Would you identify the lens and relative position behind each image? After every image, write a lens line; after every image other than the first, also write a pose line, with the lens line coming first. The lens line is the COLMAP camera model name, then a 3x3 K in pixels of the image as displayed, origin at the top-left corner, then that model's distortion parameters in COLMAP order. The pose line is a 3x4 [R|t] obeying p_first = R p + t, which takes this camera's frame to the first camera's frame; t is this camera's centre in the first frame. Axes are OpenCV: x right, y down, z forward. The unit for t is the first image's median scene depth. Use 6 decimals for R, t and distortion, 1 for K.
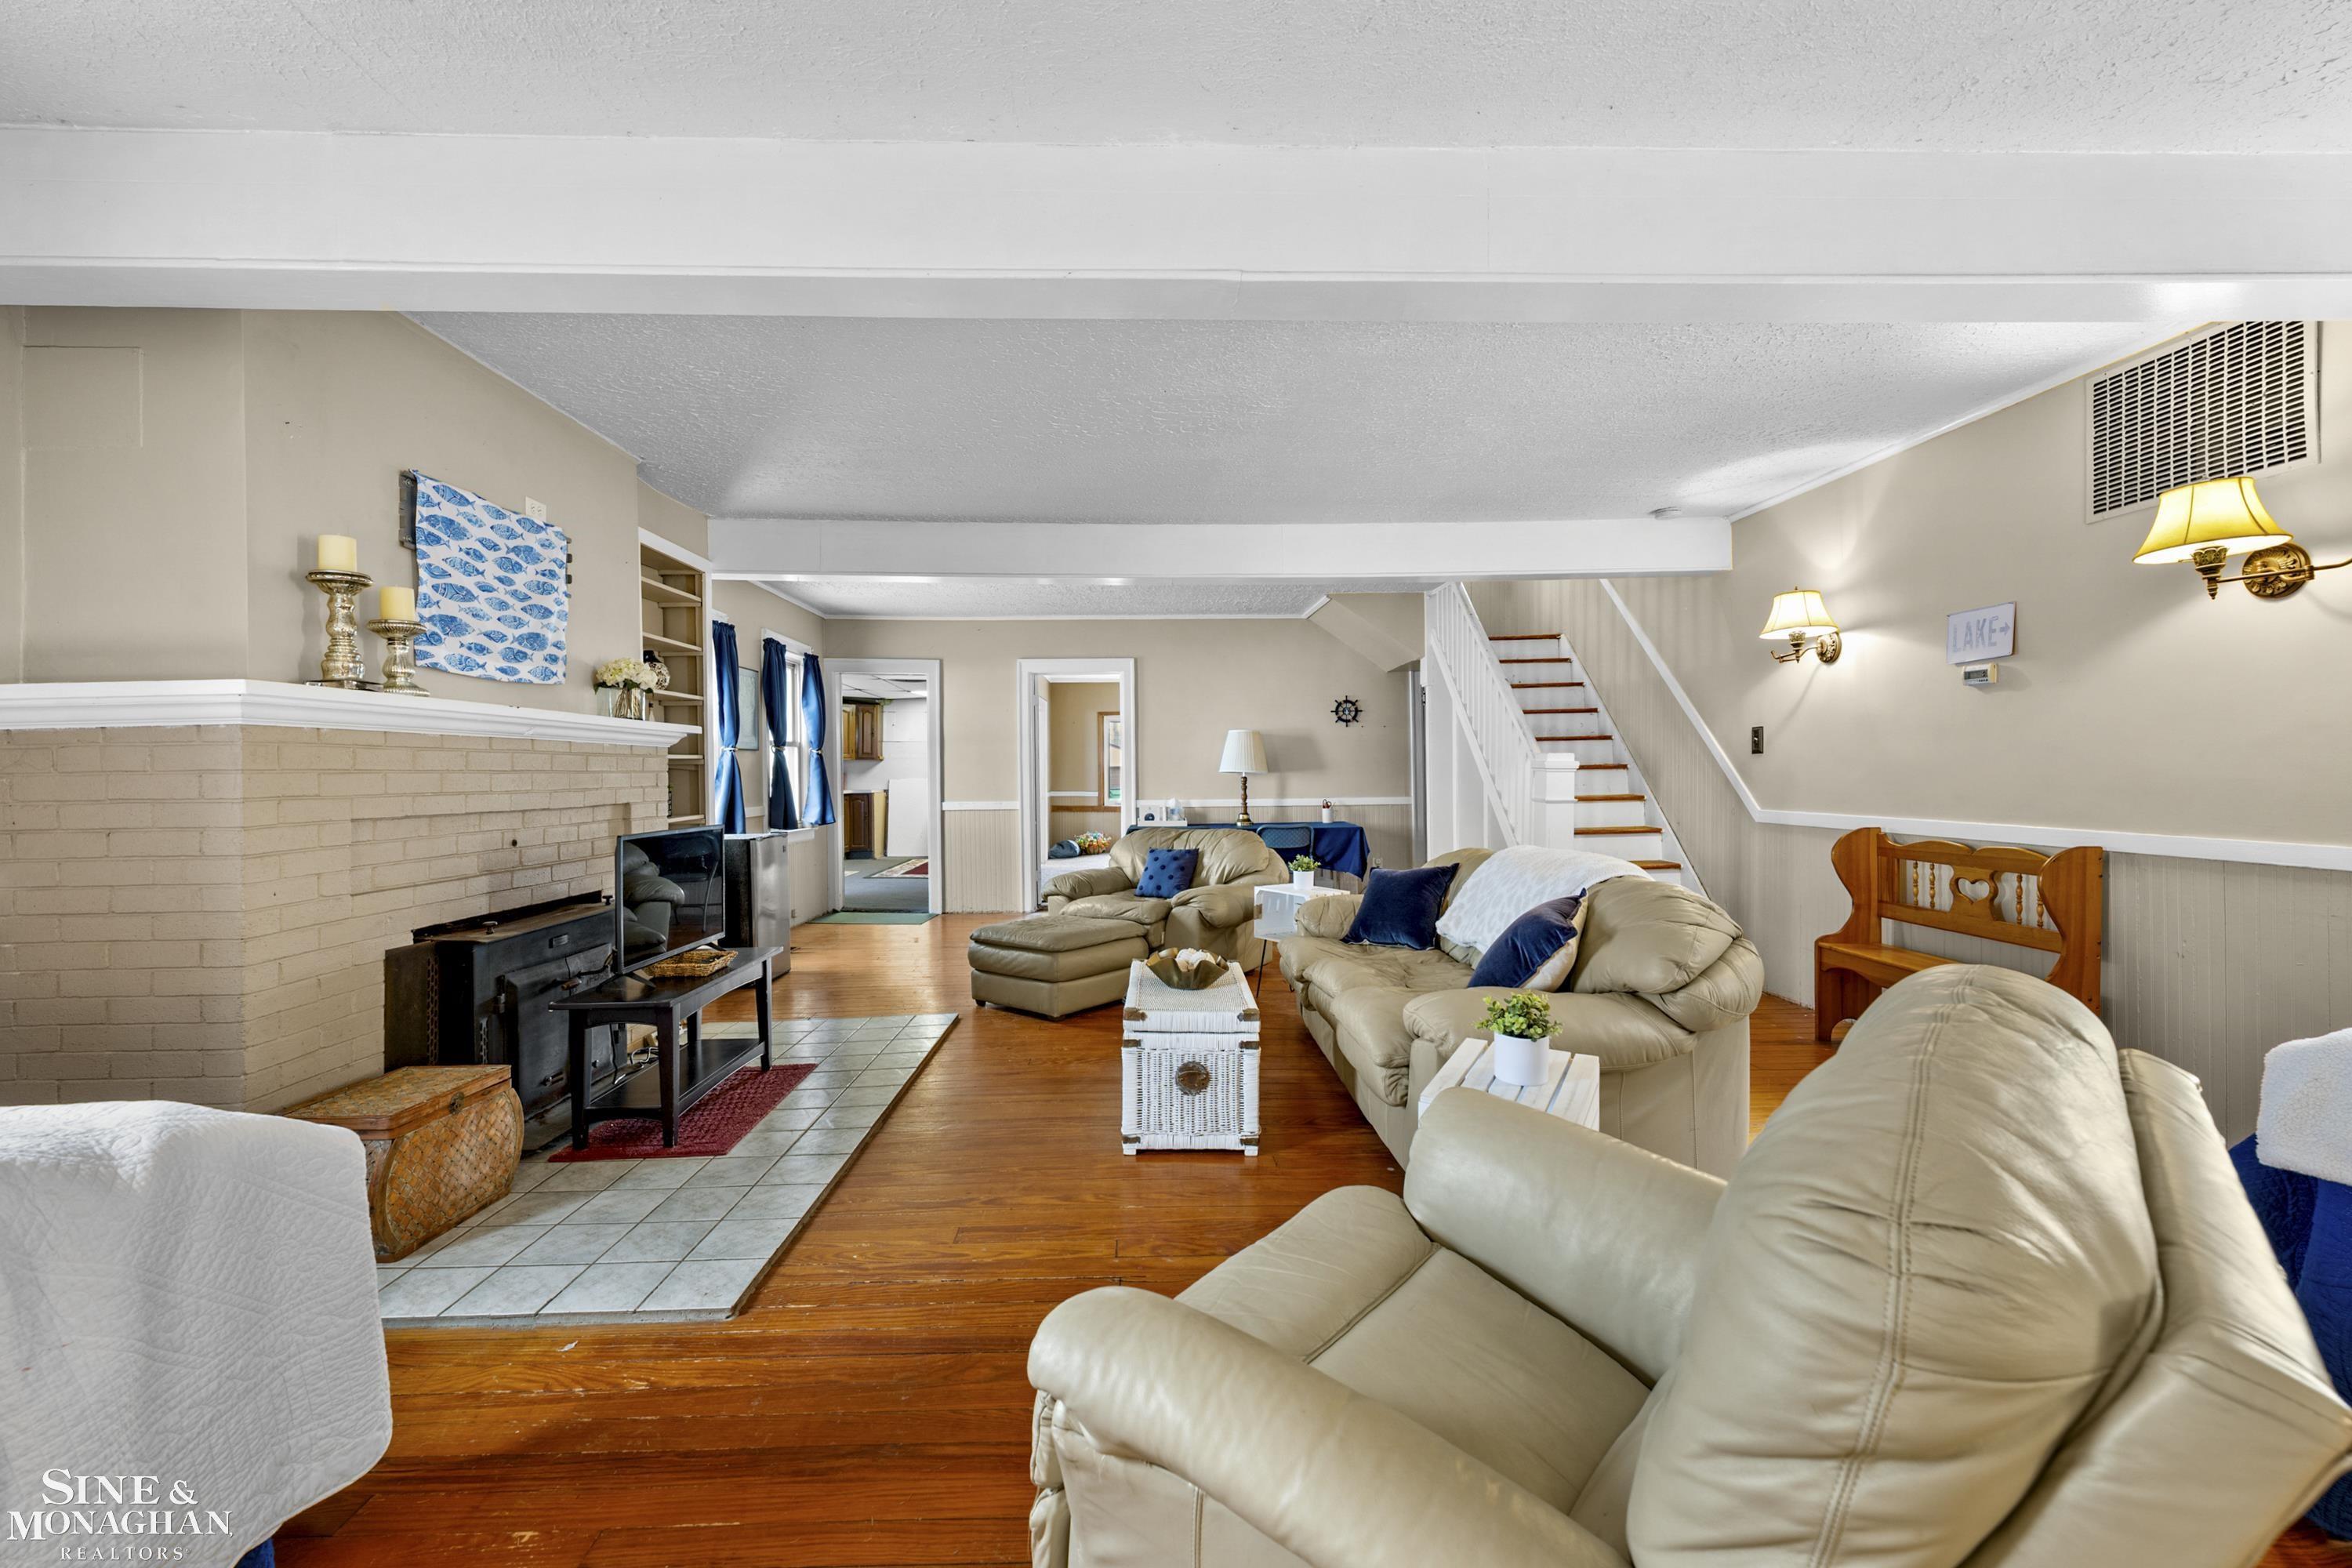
lens RADIAL K [[943.8, 0, 1168.7], [0, 943.8, 766.9], [0, 0, 1]] dist [-0.000087, -0.000043]
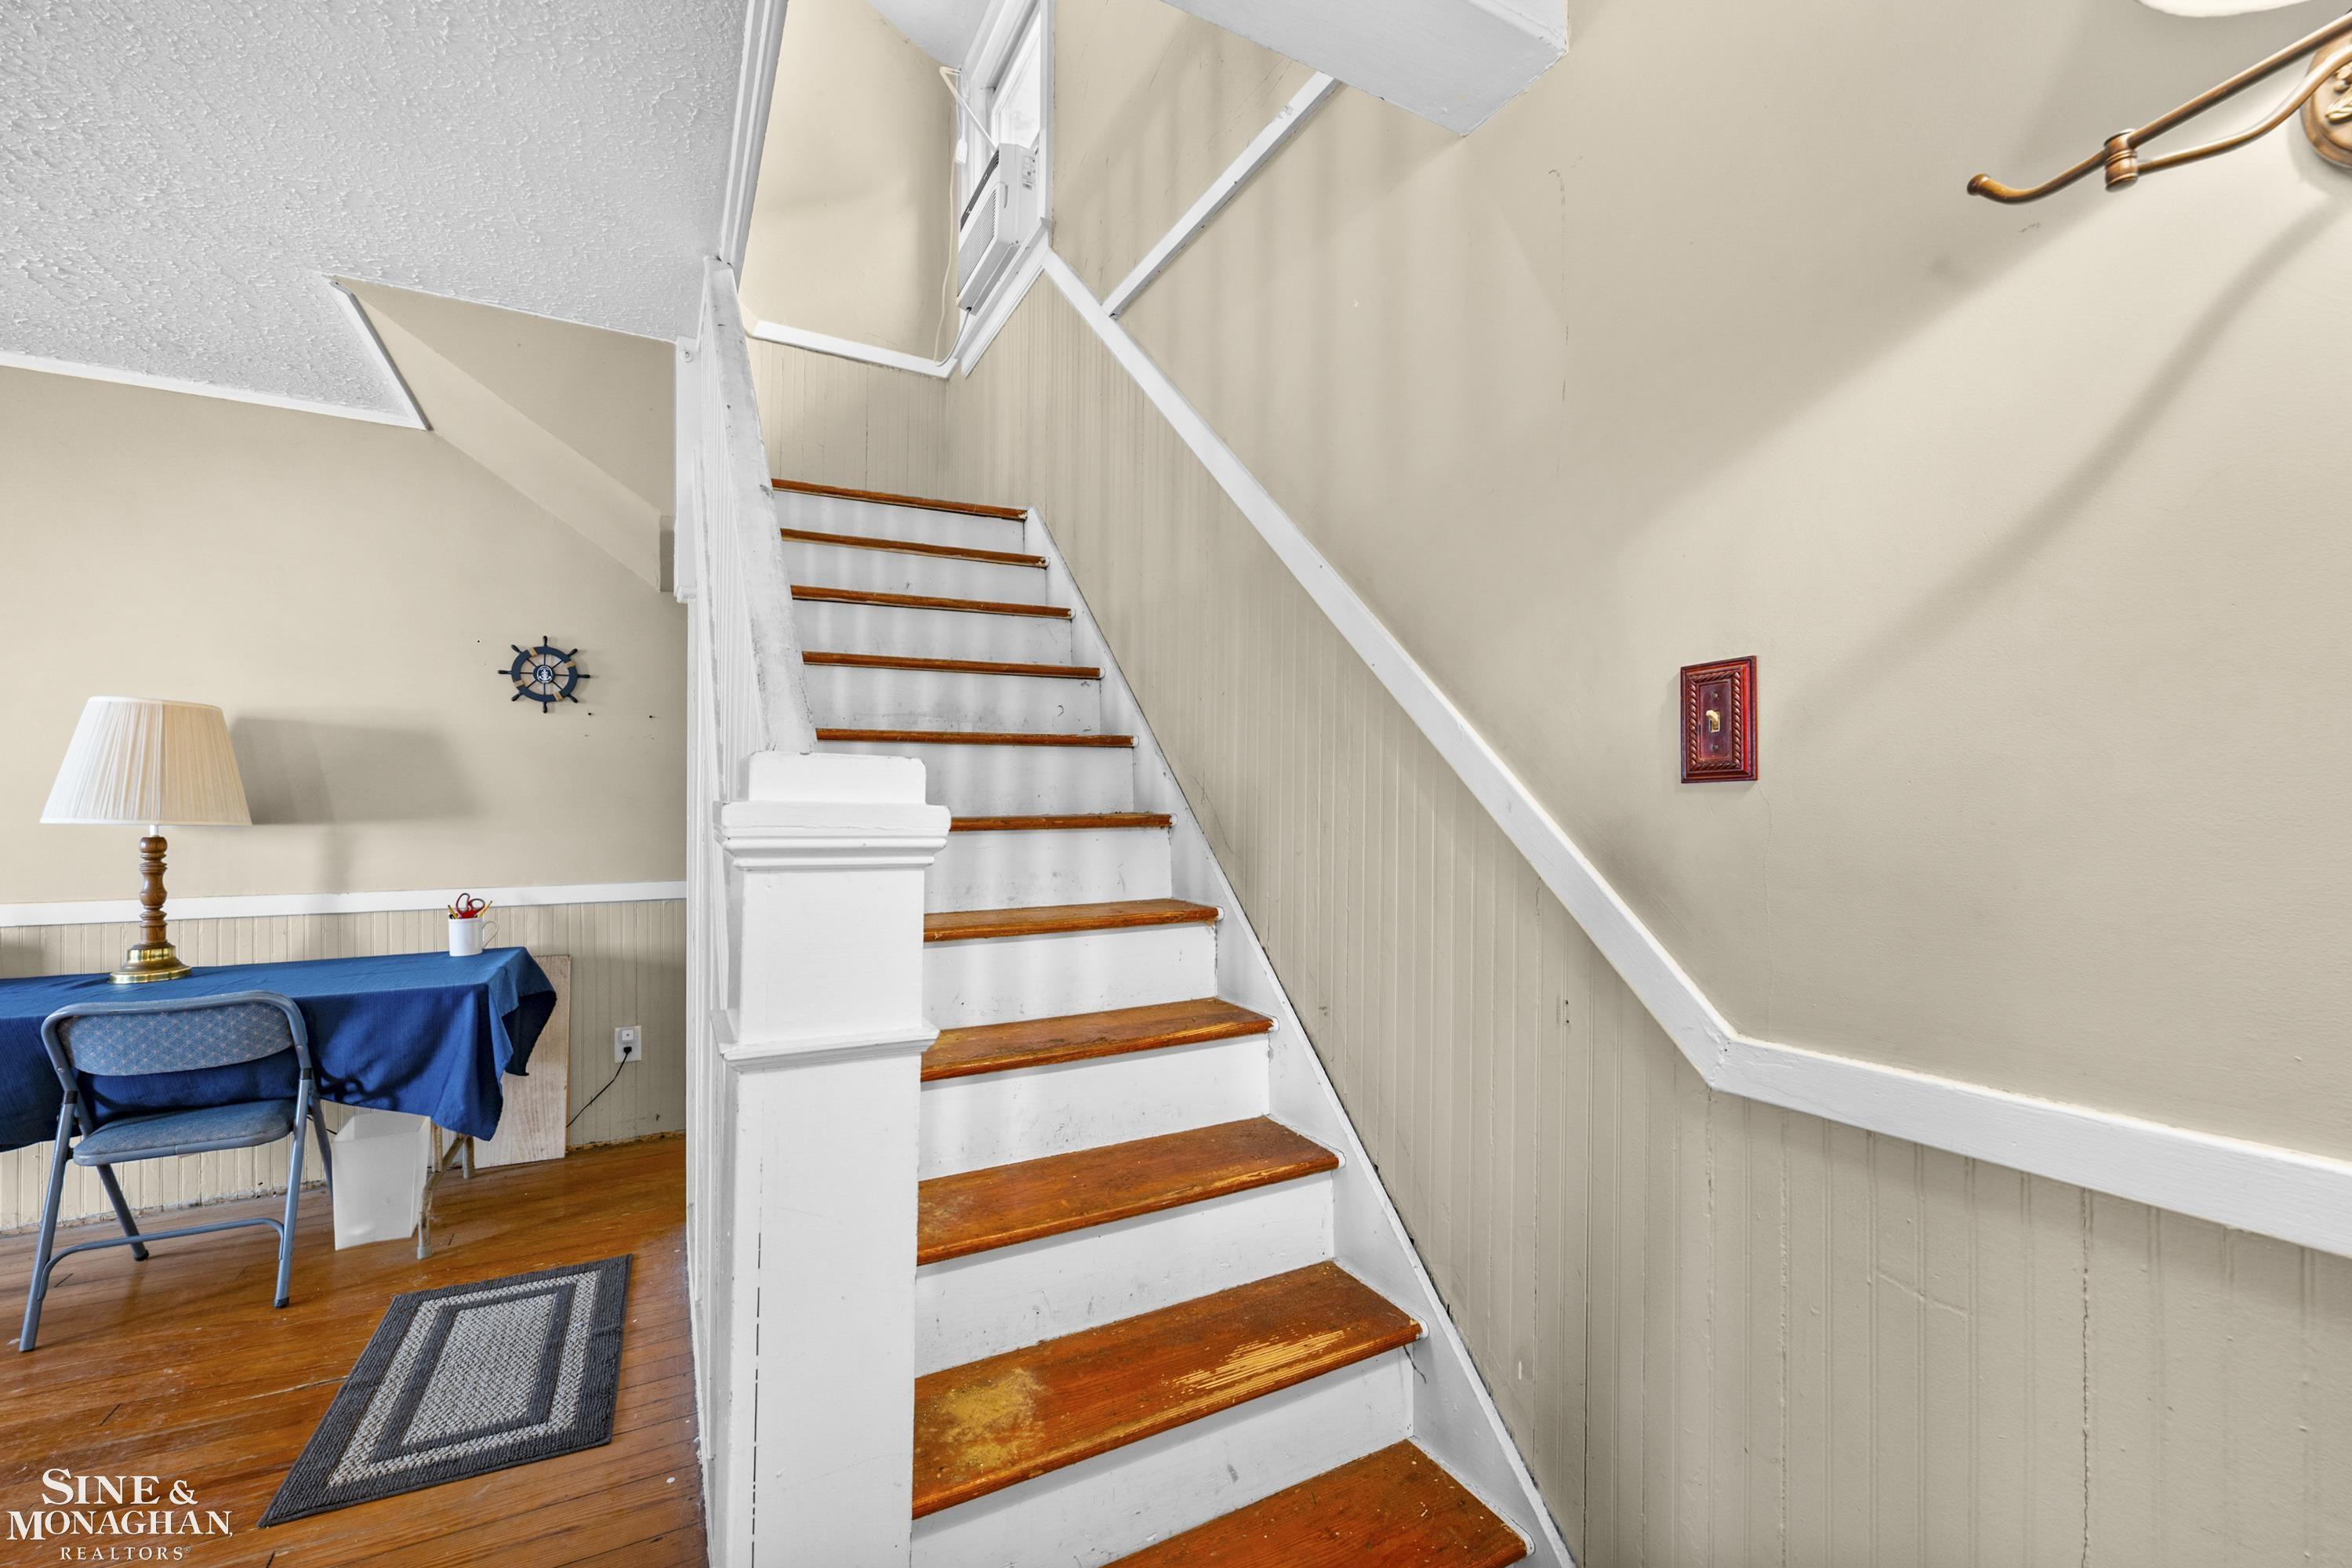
lens RADIAL K [[933.4, 0, 1172.6], [0, 933.4, 803.3], [0, 0, 1]] dist [0.000177, -0.000003]
pose [[0.886208, 0.014578, 0.463059, 0.313238], [-0.012092, 0.999892, -0.008337, -0.004164], [-0.463130, 0.001789, 0.886288, 0.665372]]
